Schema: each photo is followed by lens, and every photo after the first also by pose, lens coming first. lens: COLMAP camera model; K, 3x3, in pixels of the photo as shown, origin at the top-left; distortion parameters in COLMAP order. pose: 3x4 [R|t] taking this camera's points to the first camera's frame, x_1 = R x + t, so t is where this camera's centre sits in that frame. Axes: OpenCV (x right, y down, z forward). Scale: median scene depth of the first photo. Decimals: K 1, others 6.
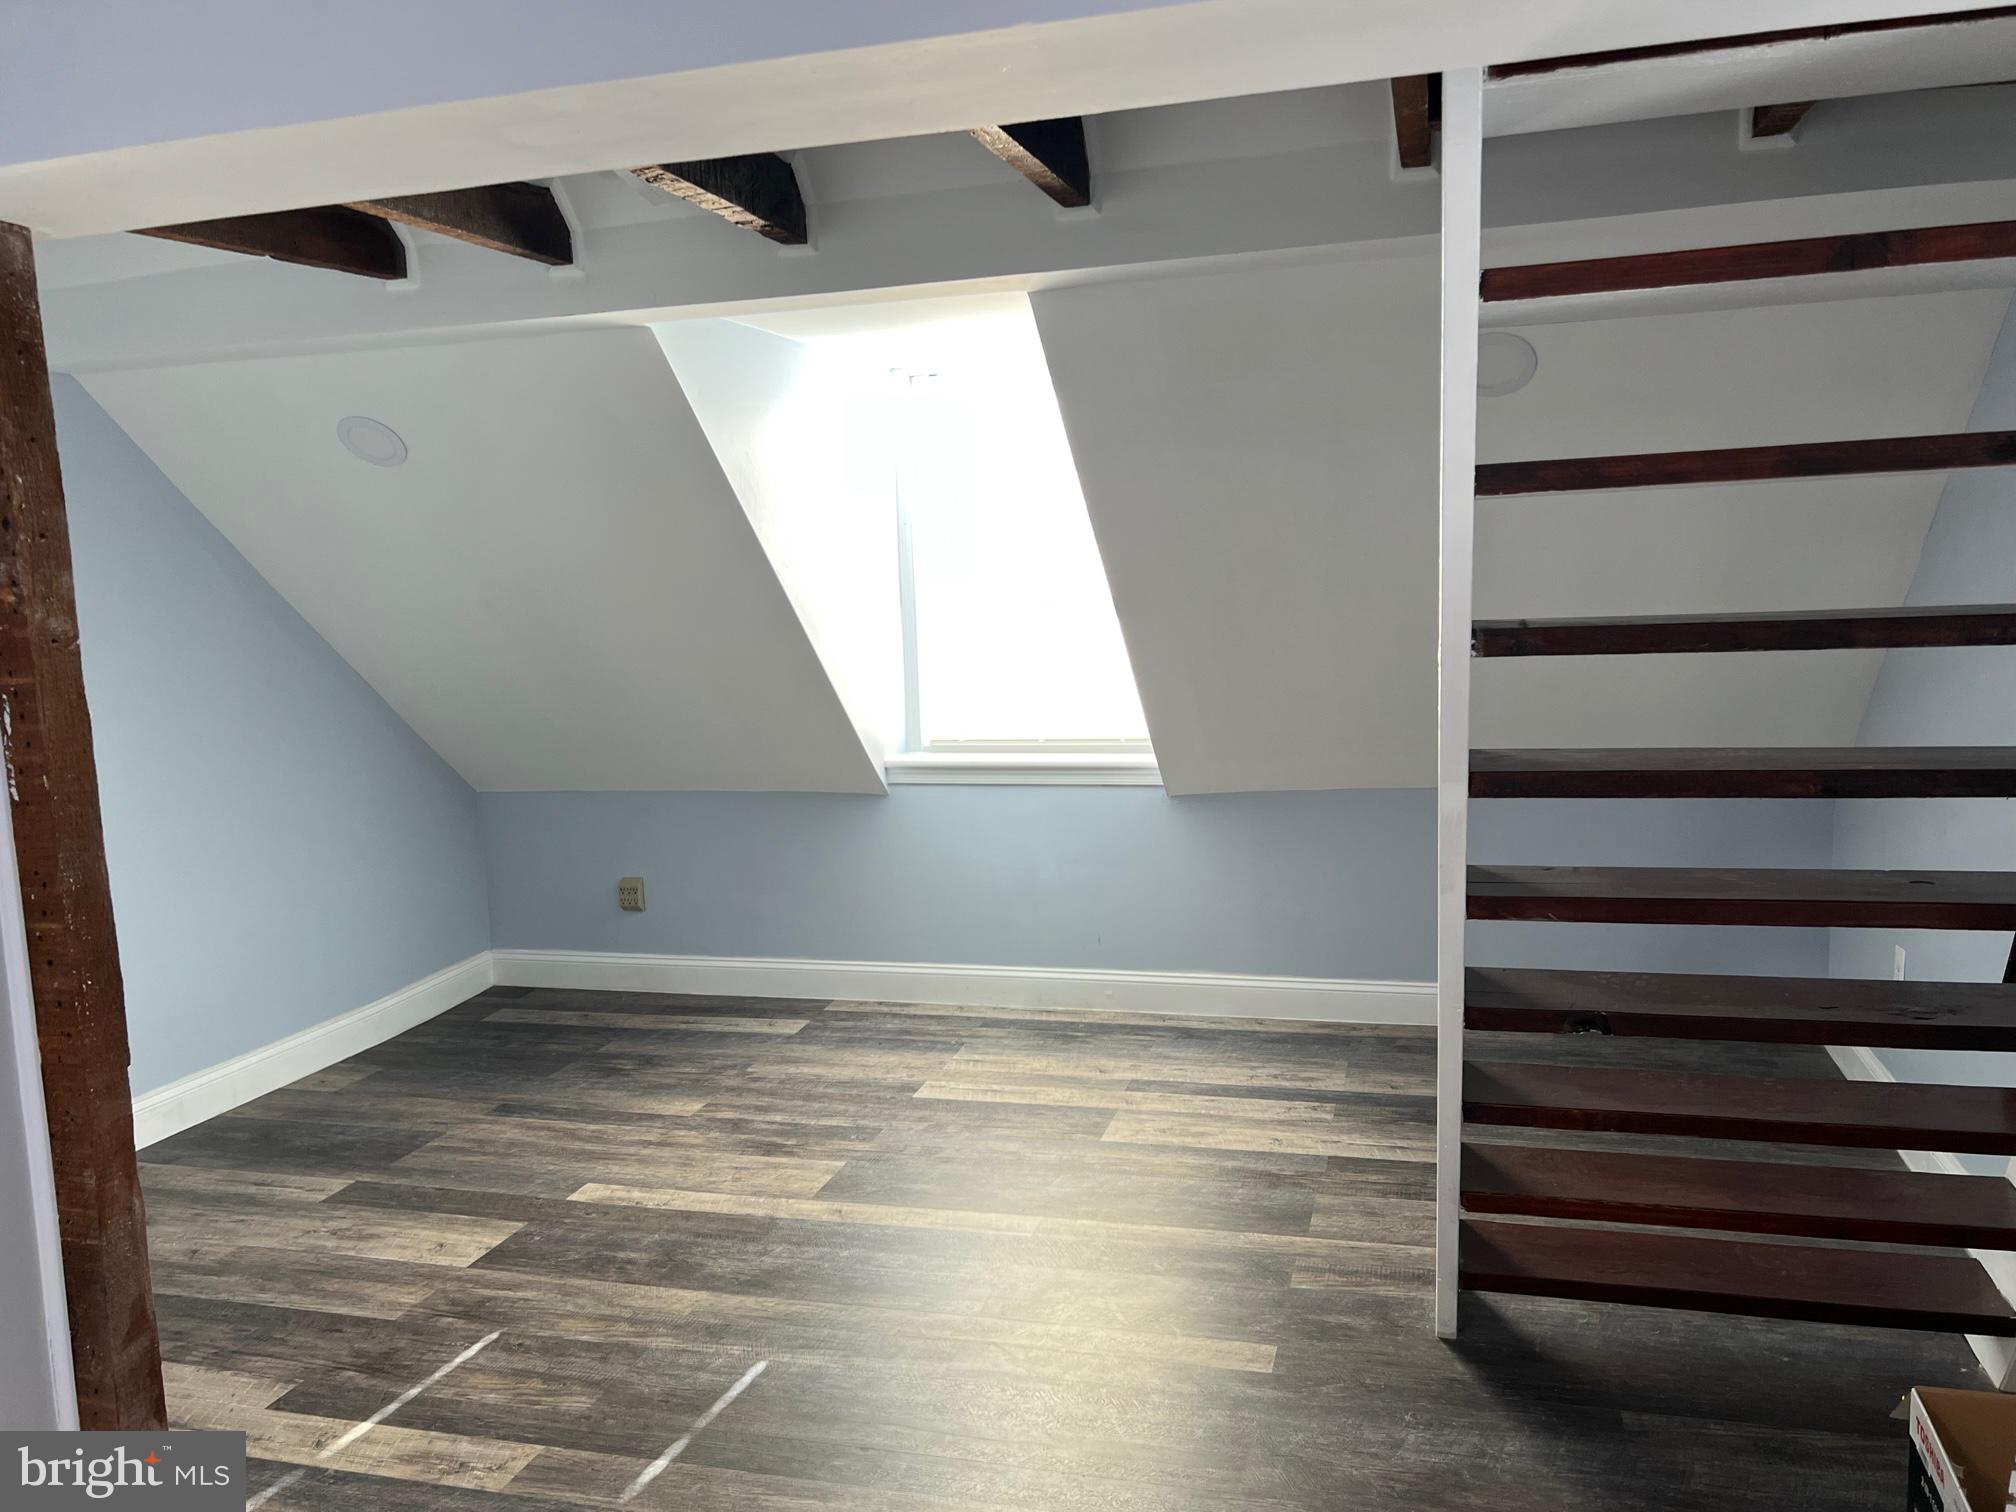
lens RADIAL K [[1534.5, 0, 1008.0], [0, 1534.5, 756.0], [0, 0, 1]] dist [0.028545, 0.003517]
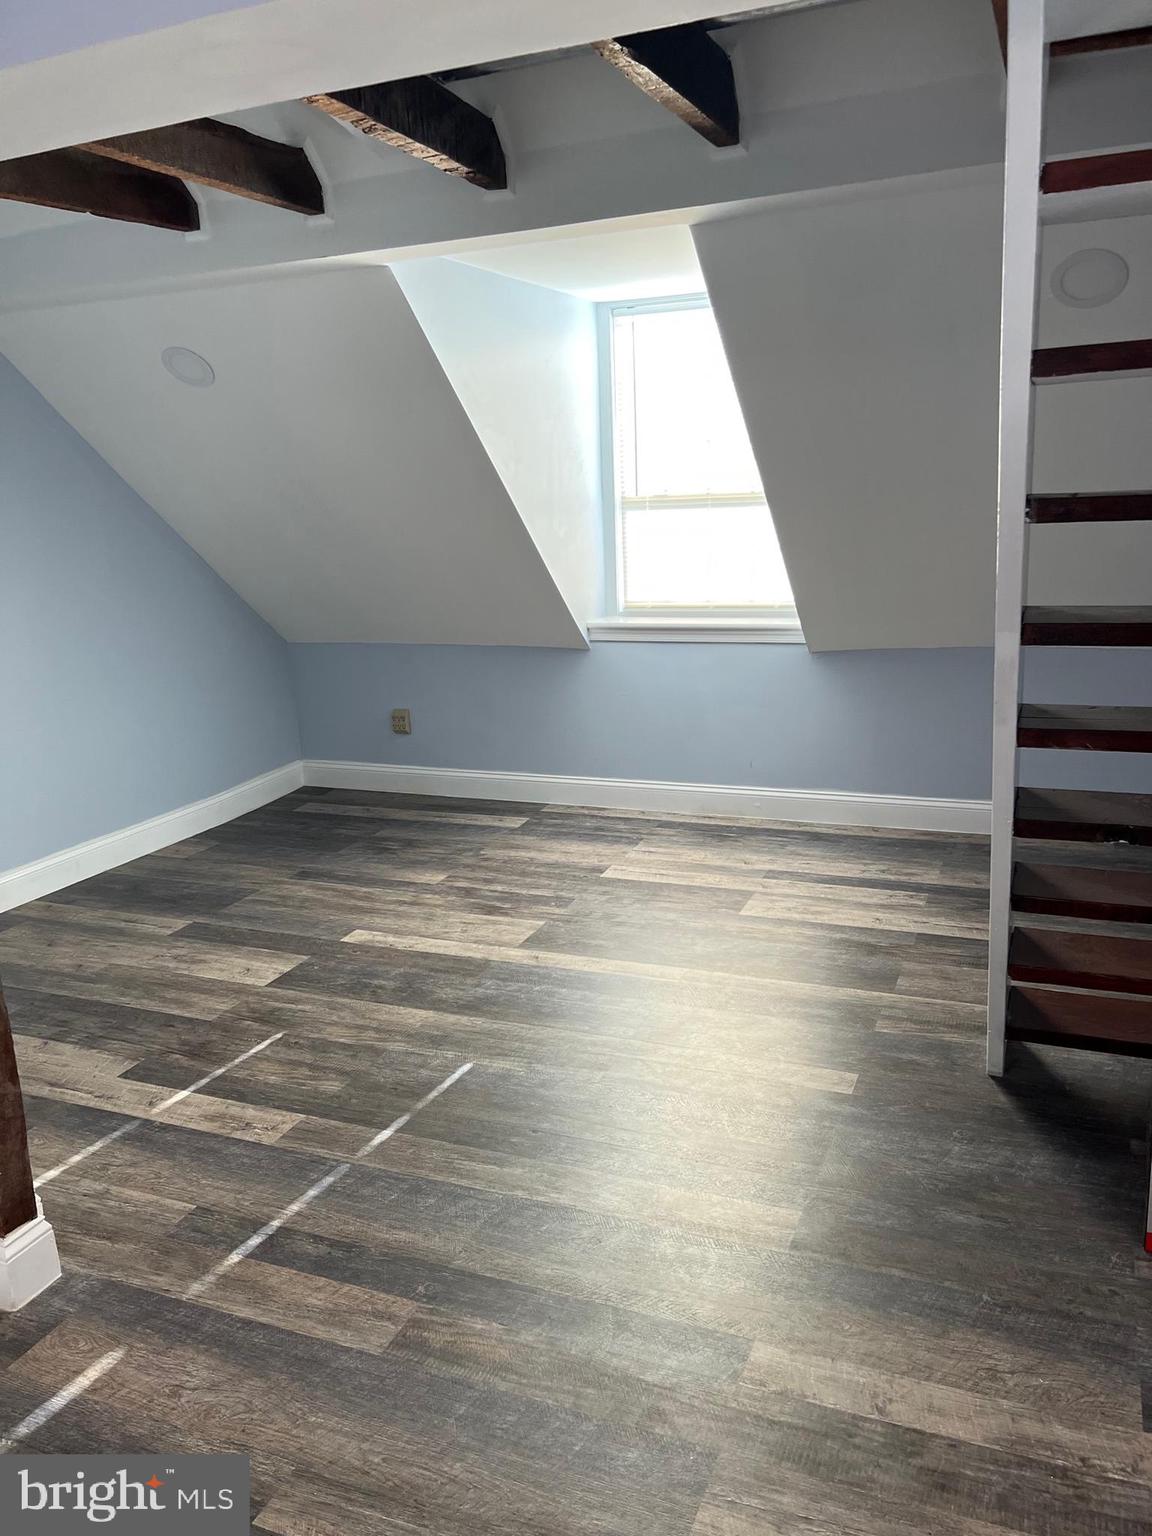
lens RADIAL K [[1149.7, 0, 583.0], [0, 1149.7, 763.4], [0, 0, 1]] dist [0.114441, -0.195563]
pose [[0.993450, 0.023746, -0.111772, 0.037211], [-0.010418, 0.992917, 0.118349, 0.008515], [0.113791, -0.116409, 0.986661, 0.032924]]
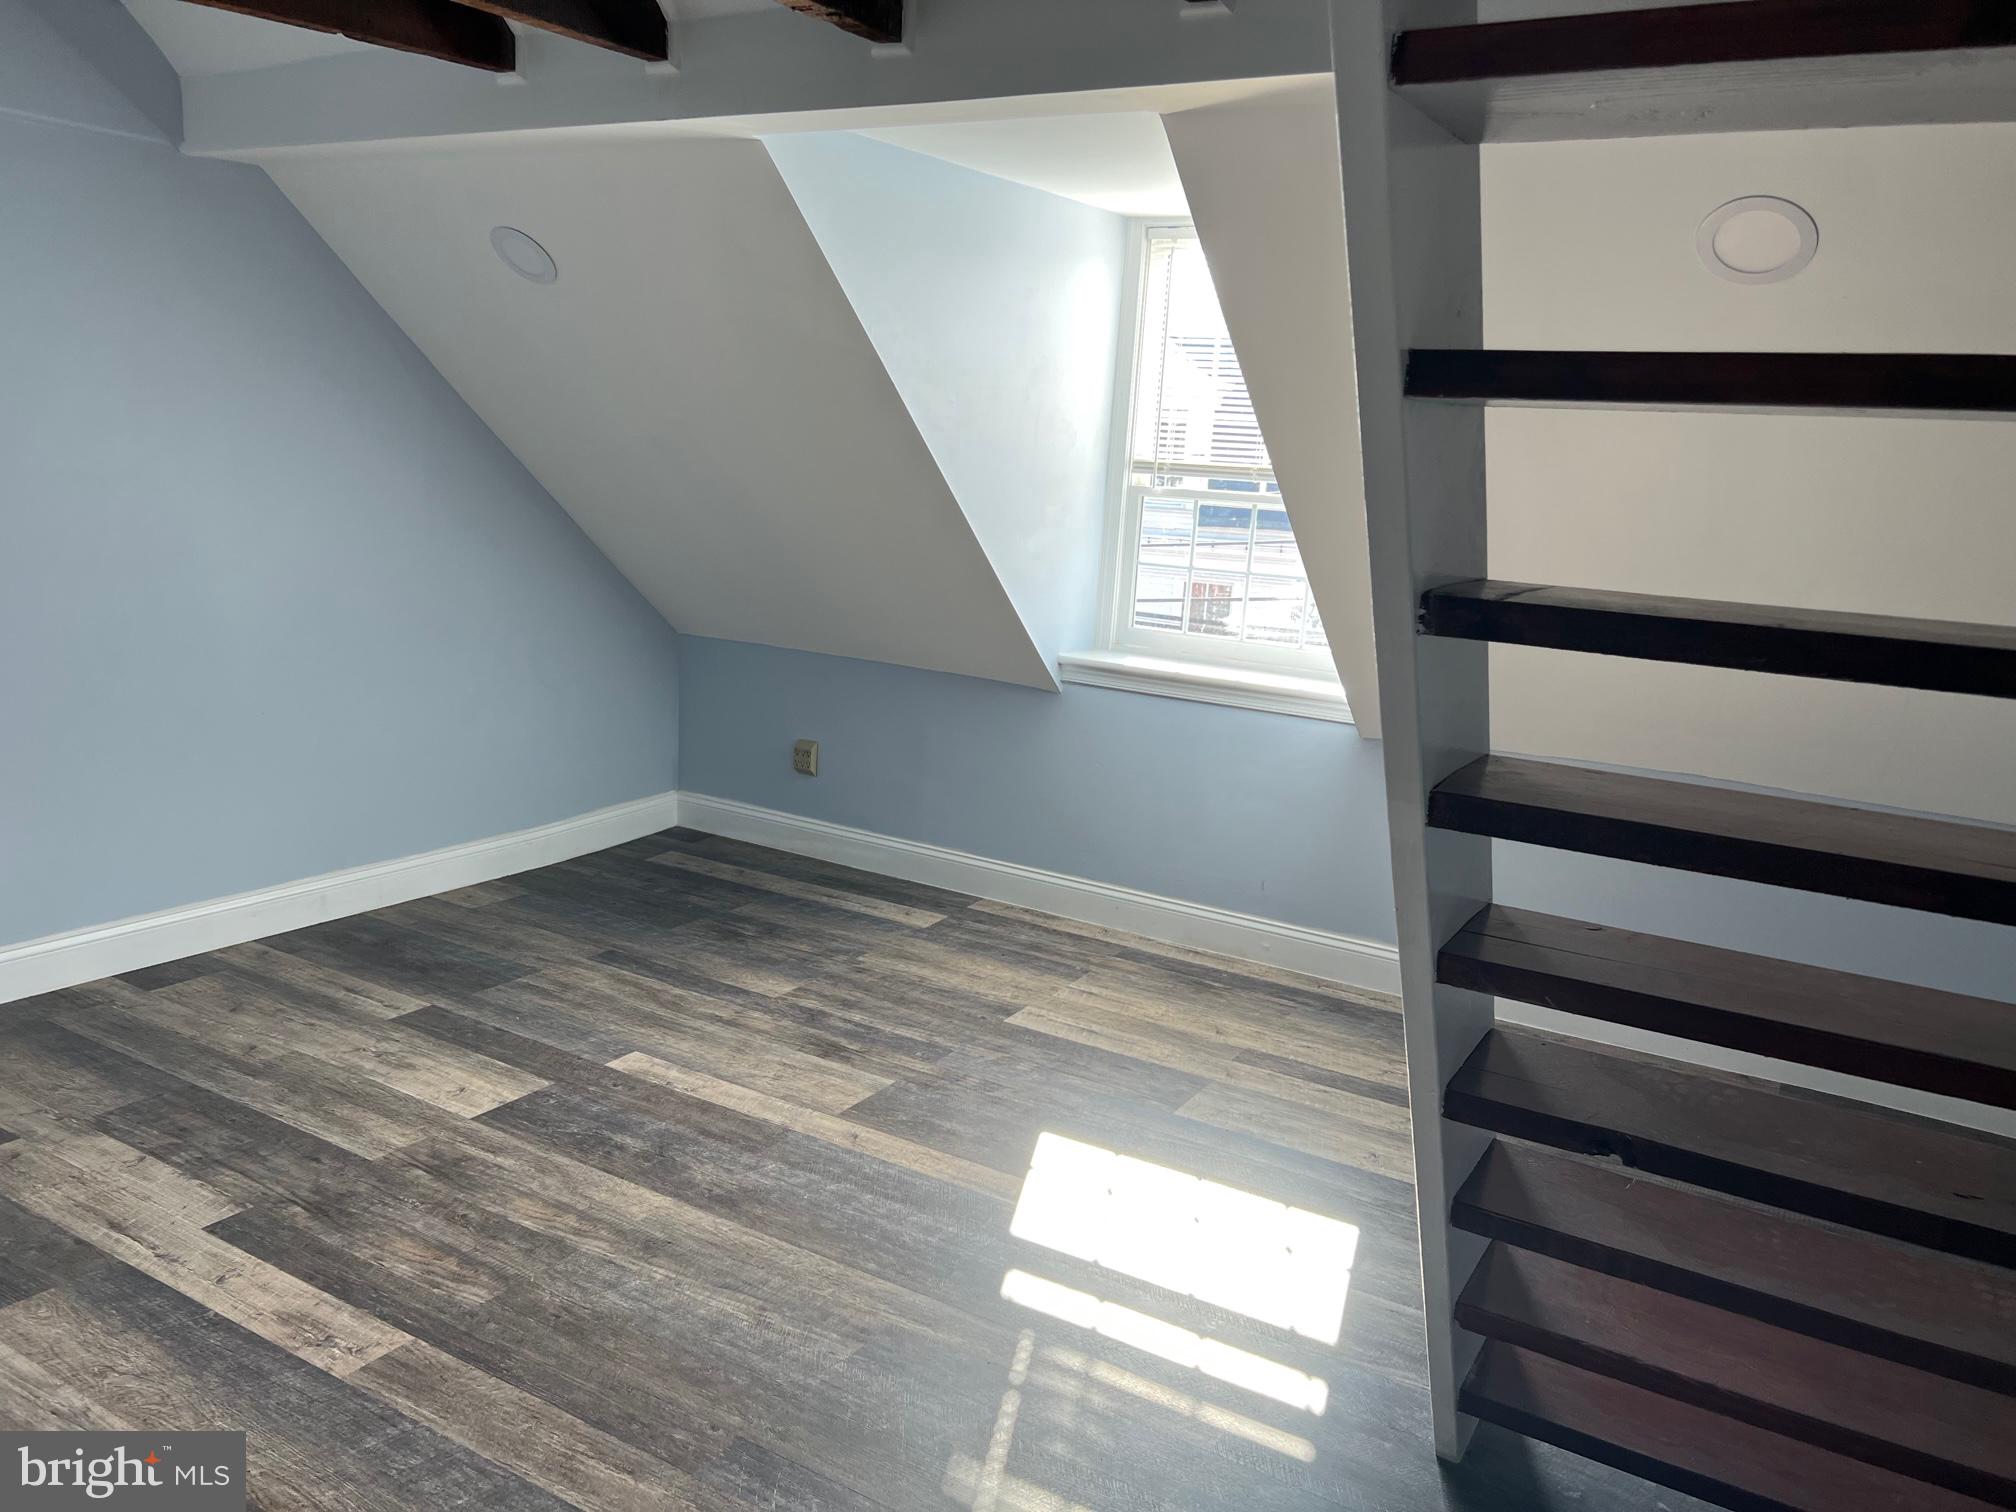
lens RADIAL K [[1514.8, 0, 1008.0], [0, 1514.8, 756.0], [0, 0, 1]] dist [0.078598, -0.077049]
pose [[0.960428, 0.144938, -0.237848, 0.156485], [-0.125182, 0.987454, 0.096246, -0.028302], [0.248814, -0.062663, 0.966522, 0.146174]]
